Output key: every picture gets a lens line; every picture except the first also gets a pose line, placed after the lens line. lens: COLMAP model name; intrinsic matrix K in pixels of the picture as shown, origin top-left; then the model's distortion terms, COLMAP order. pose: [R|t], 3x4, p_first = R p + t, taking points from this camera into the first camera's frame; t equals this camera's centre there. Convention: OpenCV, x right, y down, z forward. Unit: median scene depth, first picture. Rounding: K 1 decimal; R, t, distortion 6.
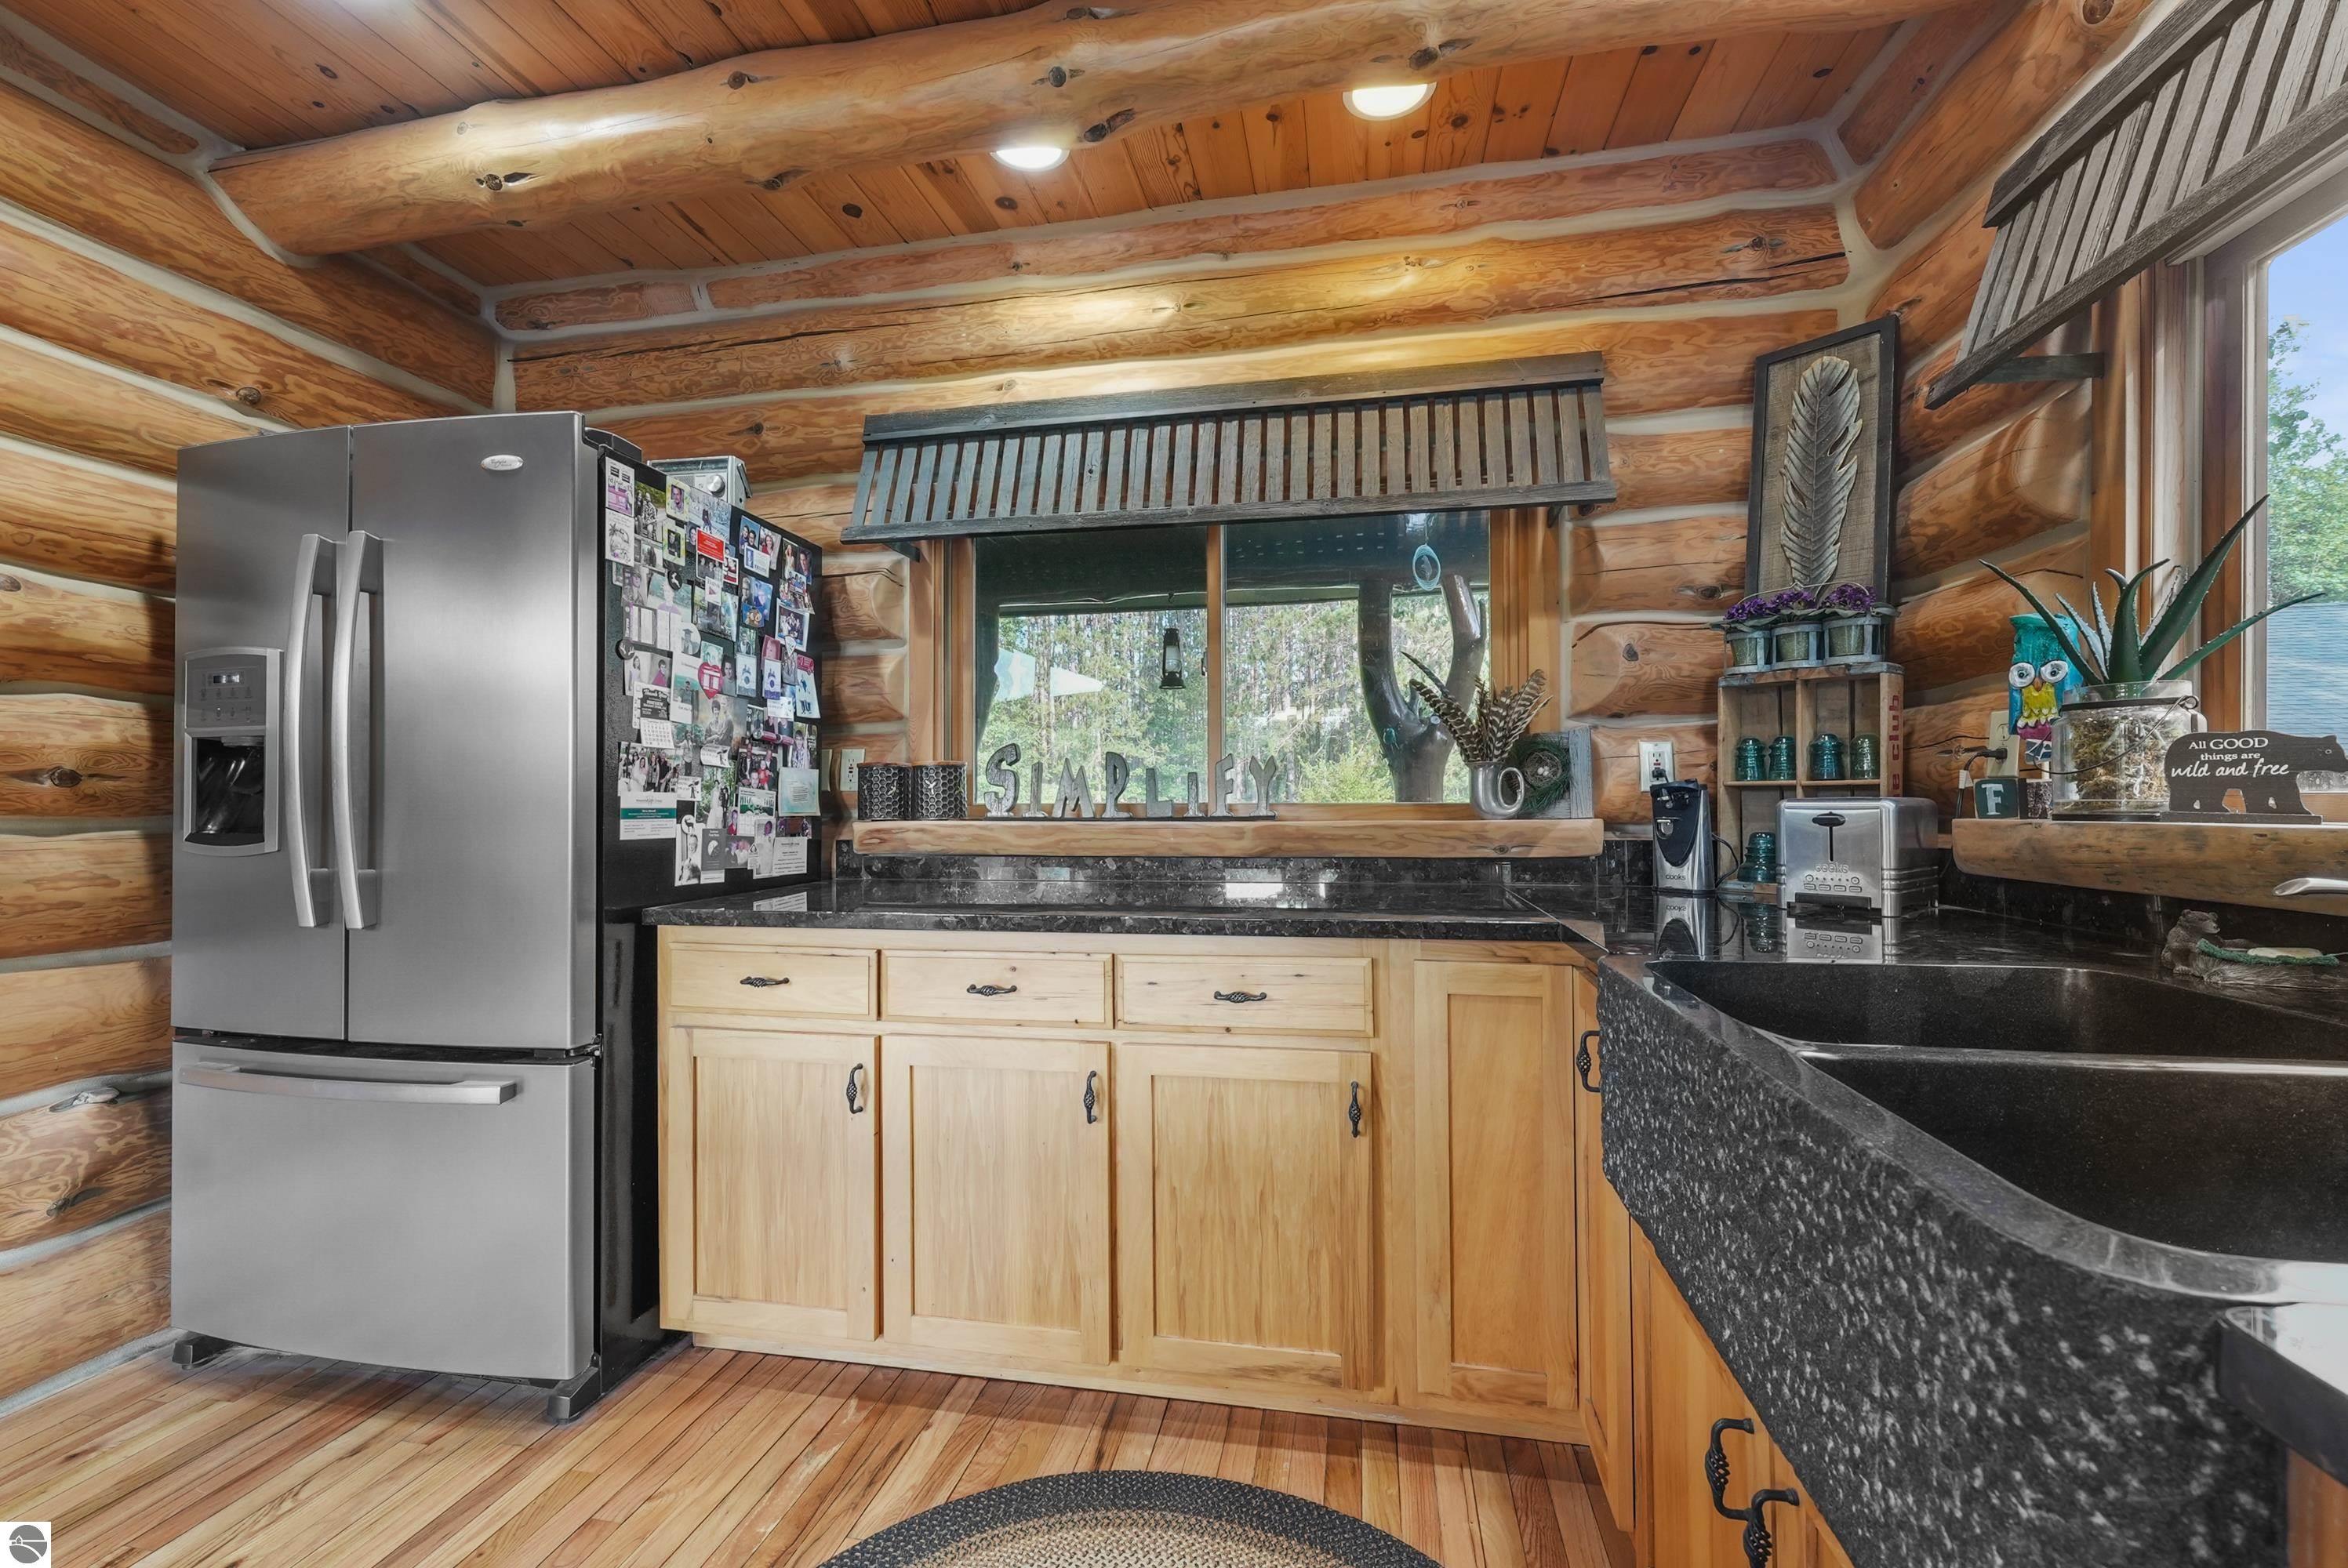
lens RADIAL K [[956.4, 0, 1181.0], [0, 956.4, 786.1], [0, 0, 1]] dist [0.003927, 0.000036]
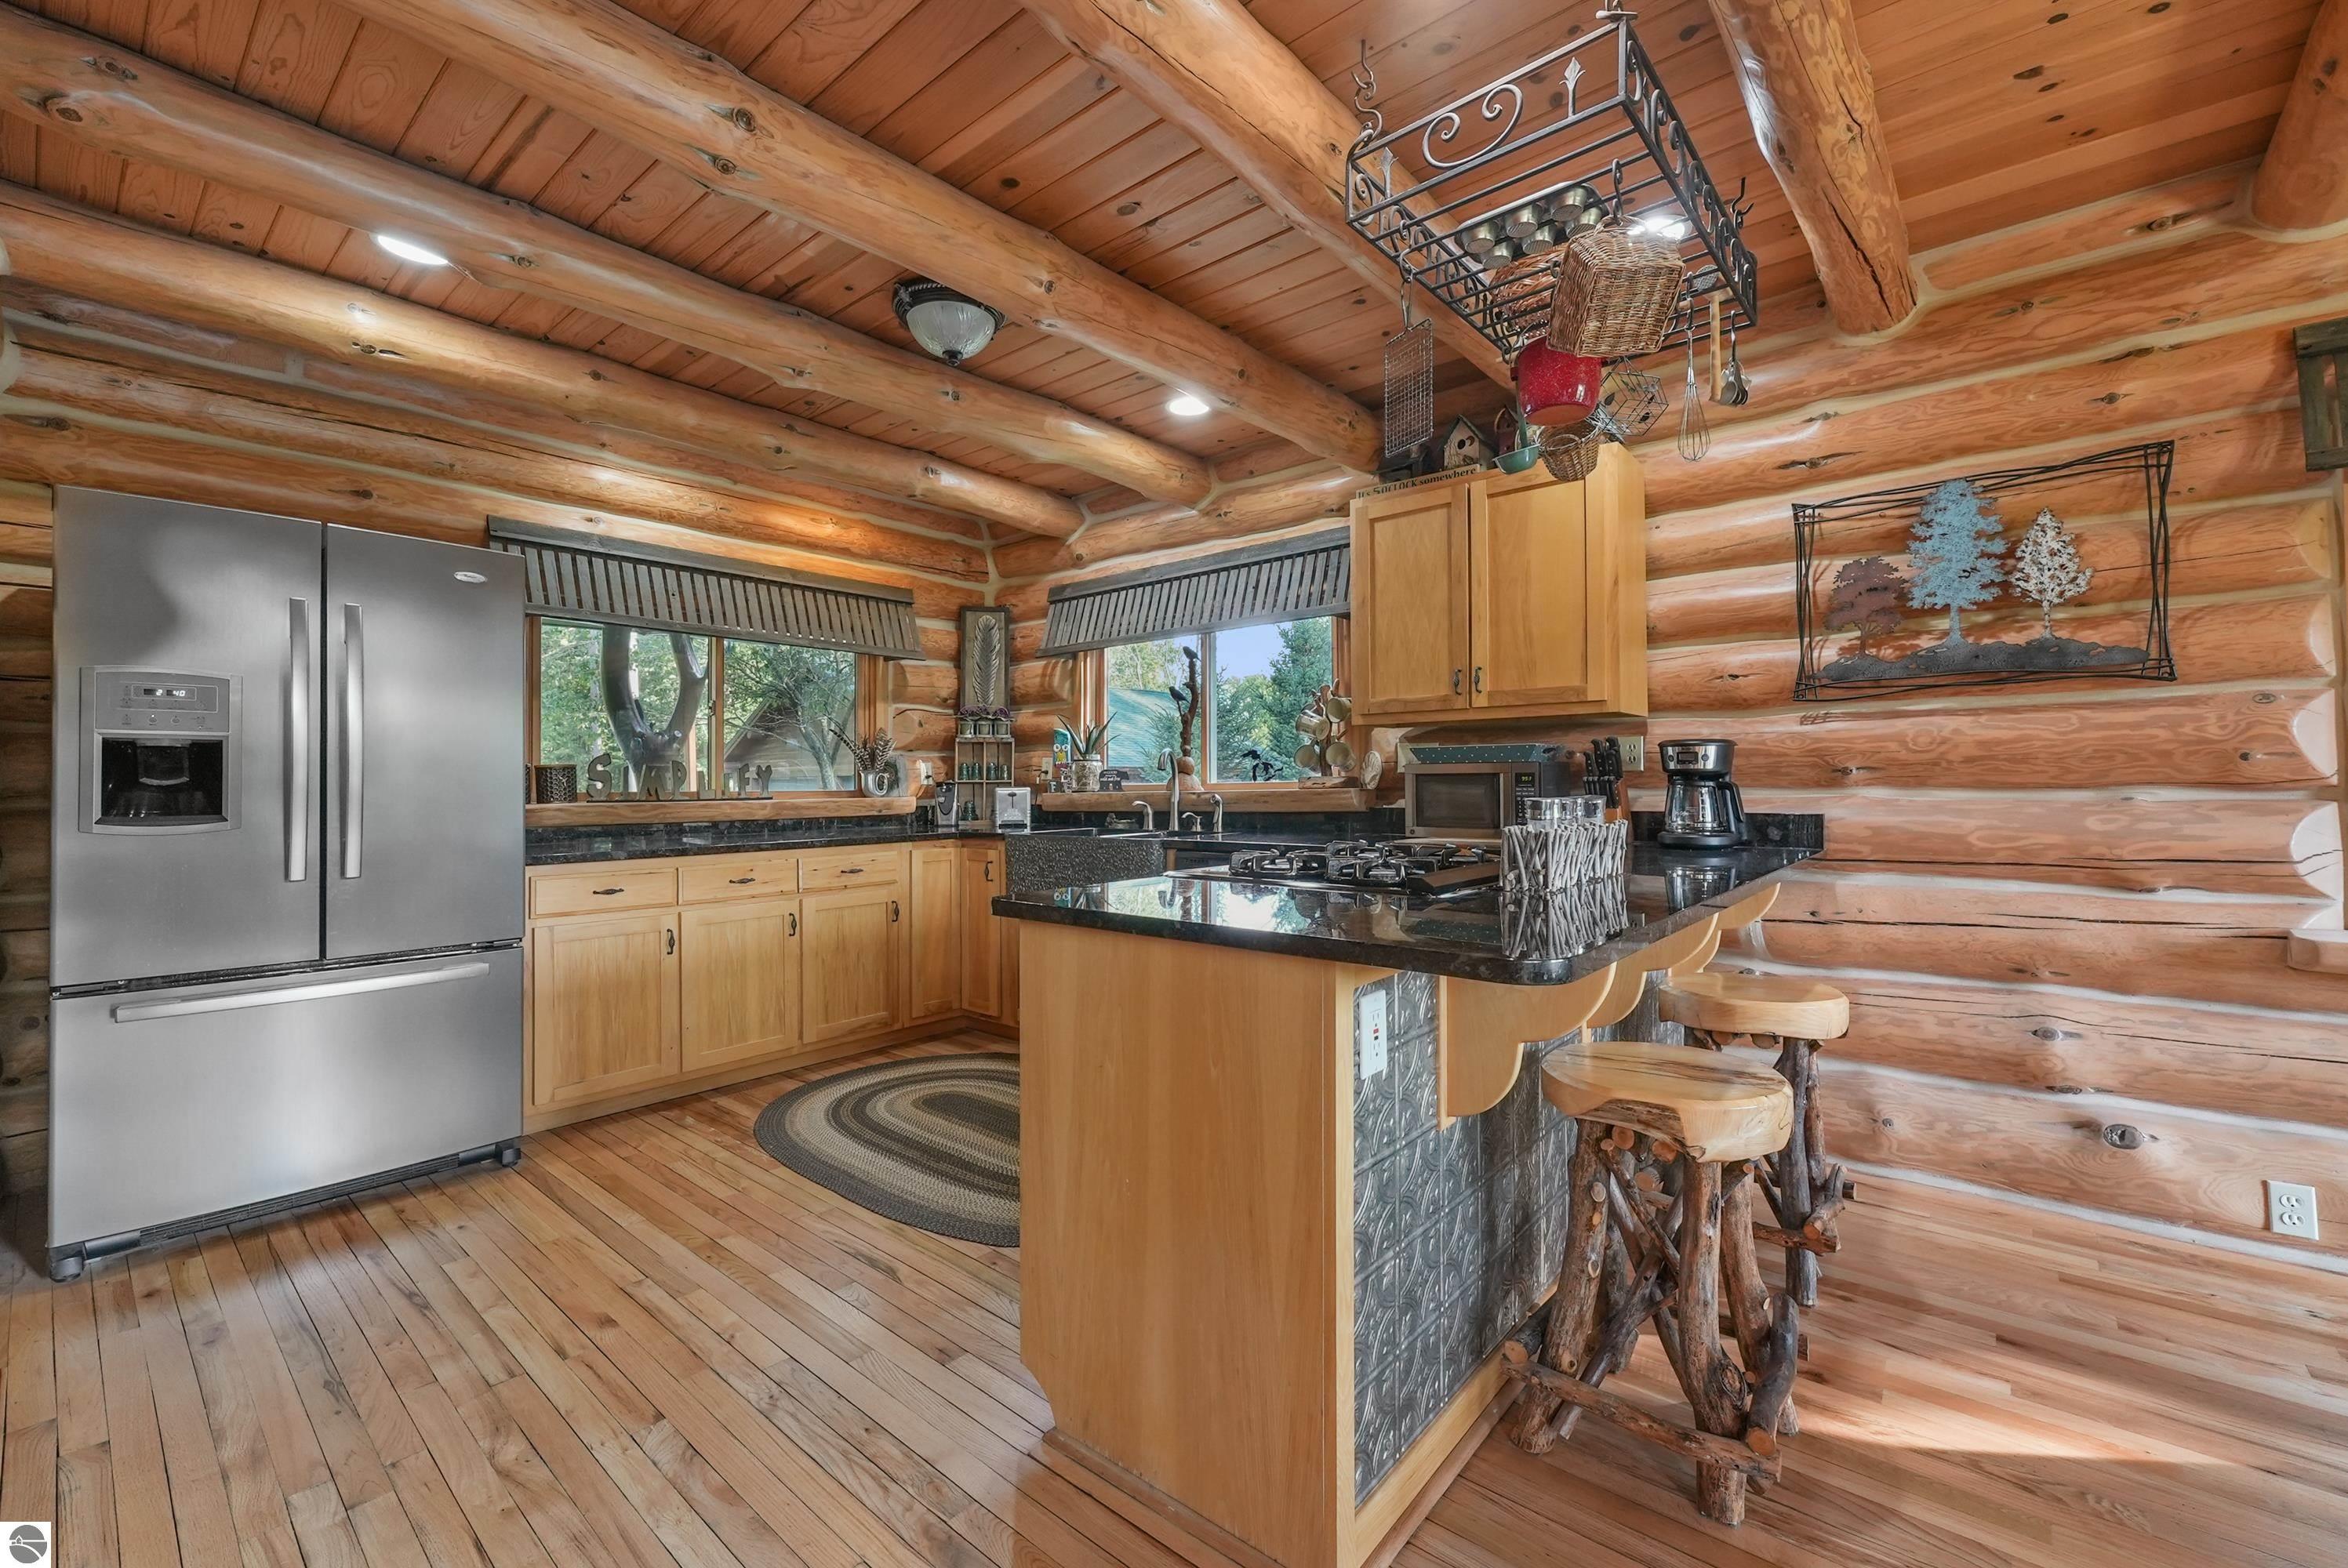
lens RADIAL K [[956.4, 0, 1155.1], [0, 956.4, 783.3], [0, 0, 1]] dist [0.003927, 0.000036]
pose [[0.505365, 0.002417, 0.862902, -1.375387], [-0.003534, 0.999993, -0.000731, 0.002281], [-0.862899, -0.002680, 0.505370, -0.717729]]
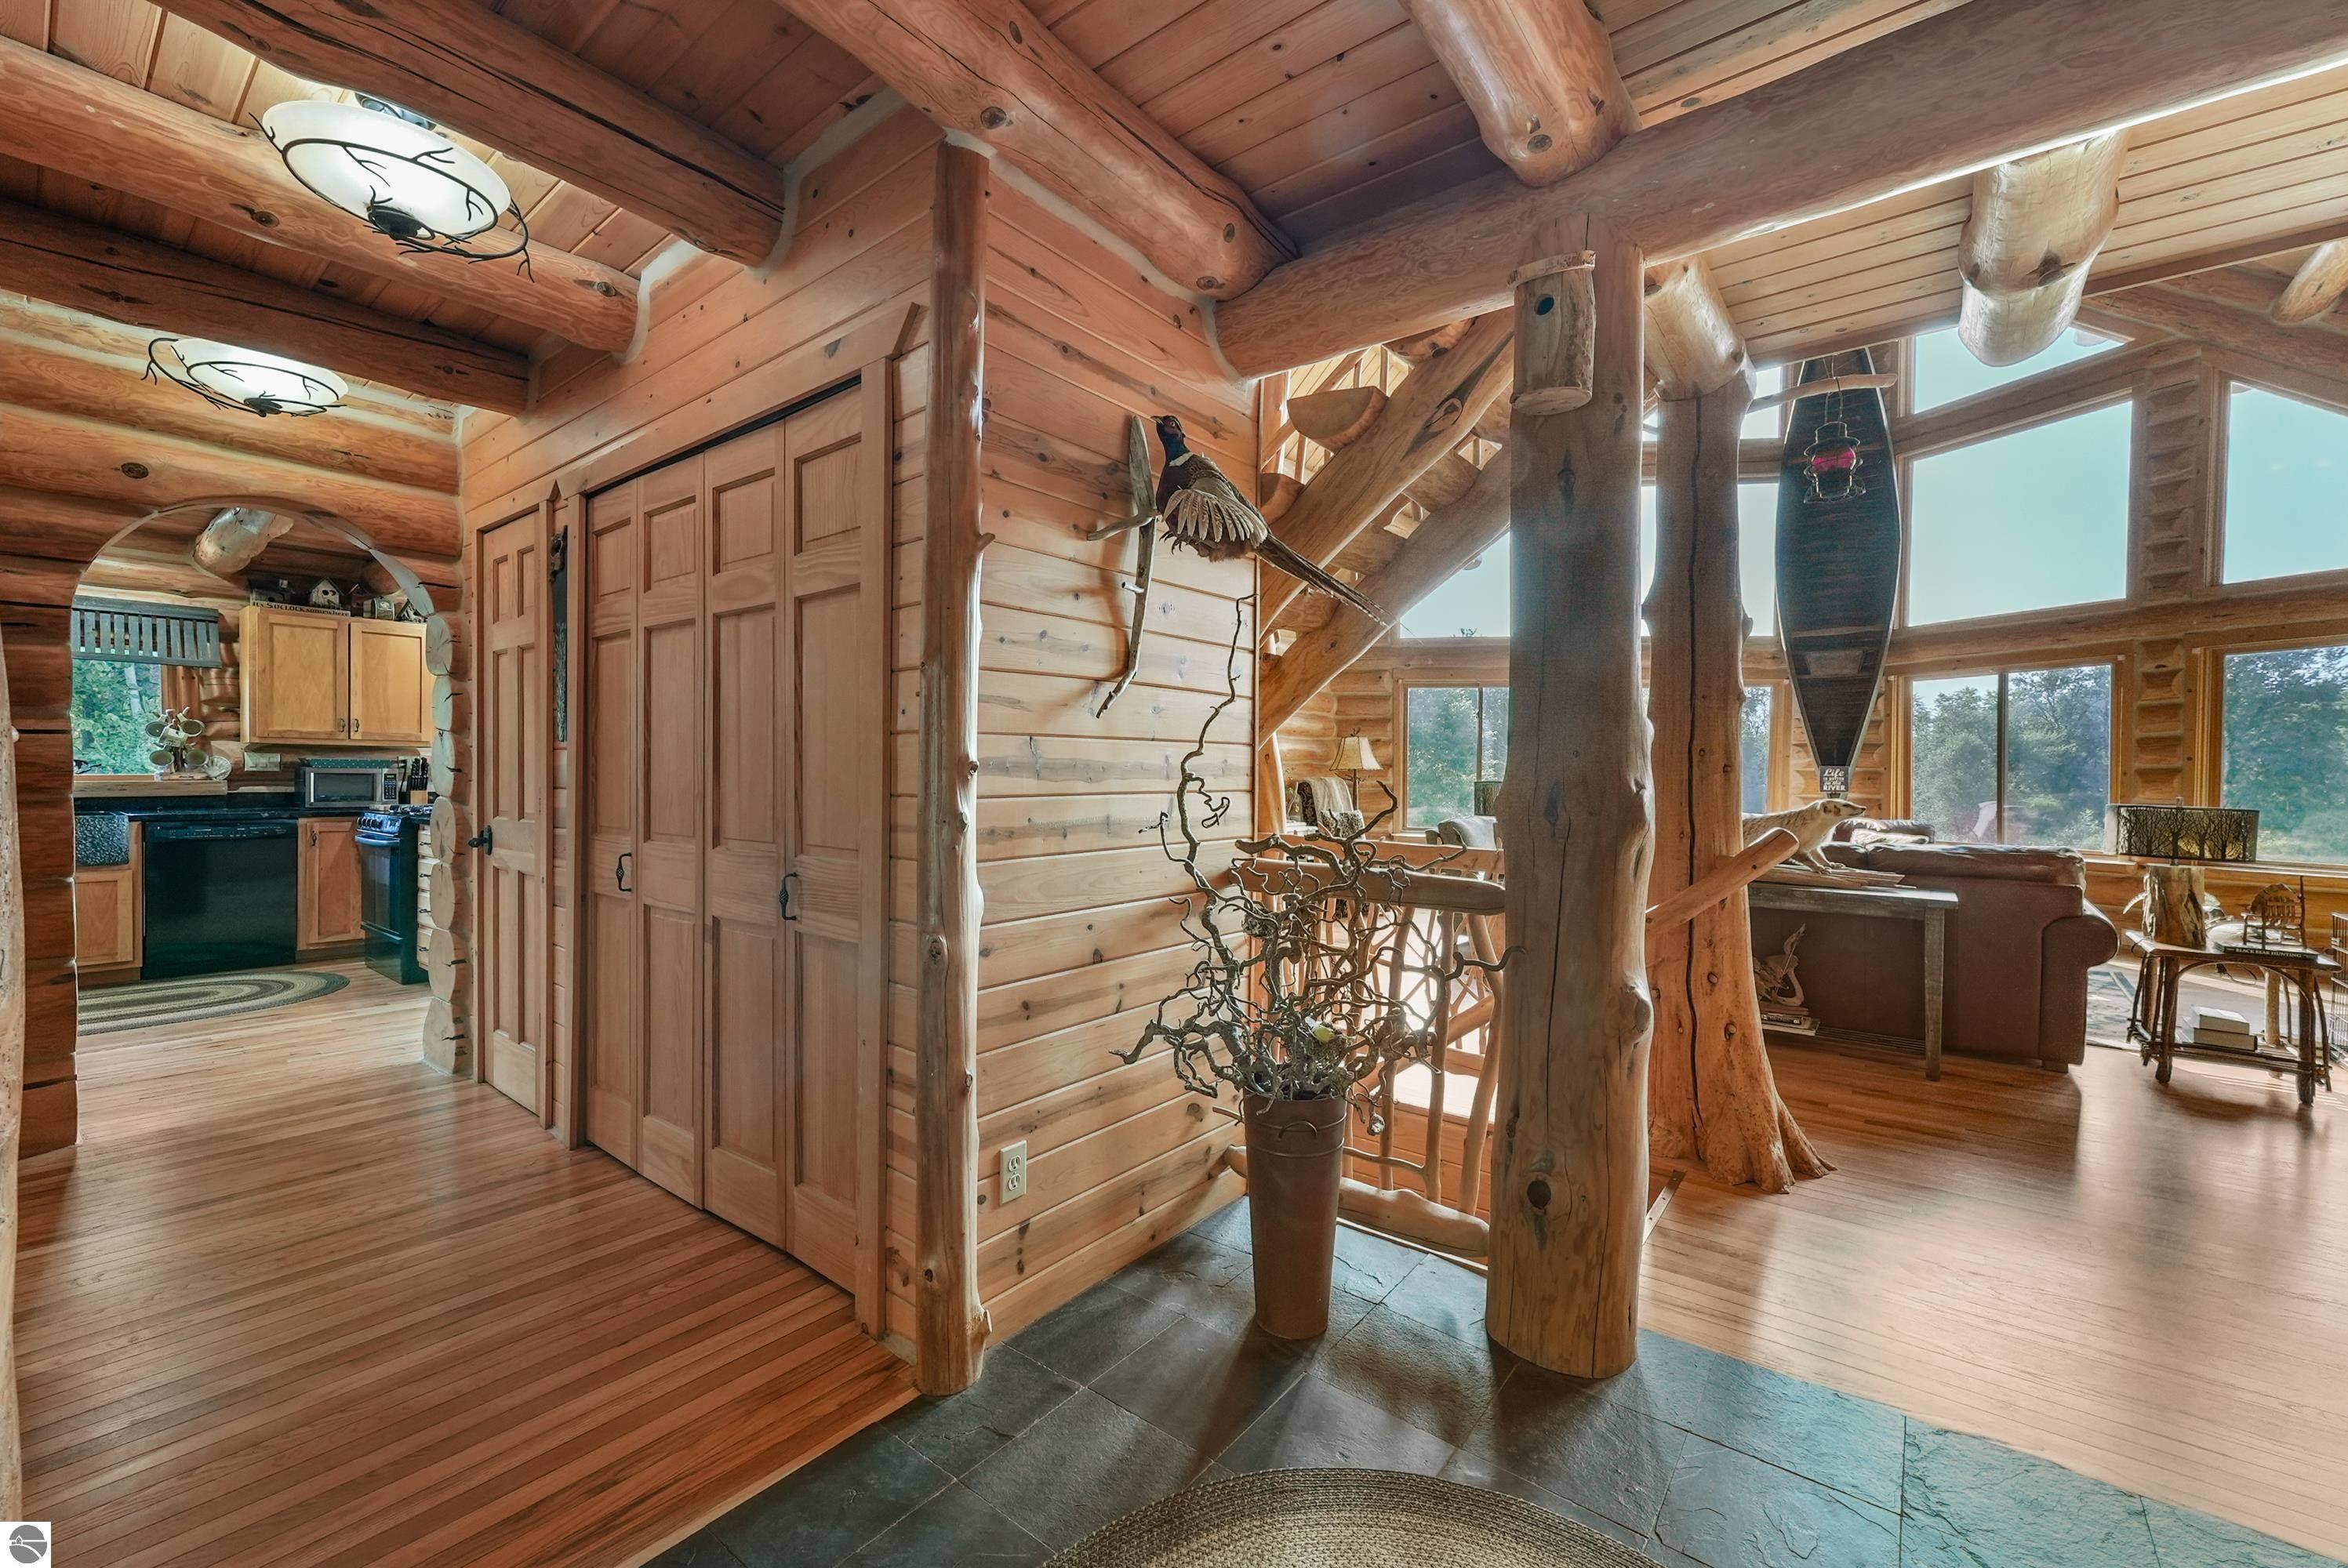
lens RADIAL K [[956.4, 0, 1167.6], [0, 956.4, 793.6], [0, 0, 1]] dist [0.003927, 0.000036]
pose [[-0.883821, -0.011679, 0.467680, -3.578851], [-0.011003, 0.999931, 0.004176, 0.005767], [-0.467697, -0.001456, -0.883888, 1.199271]]
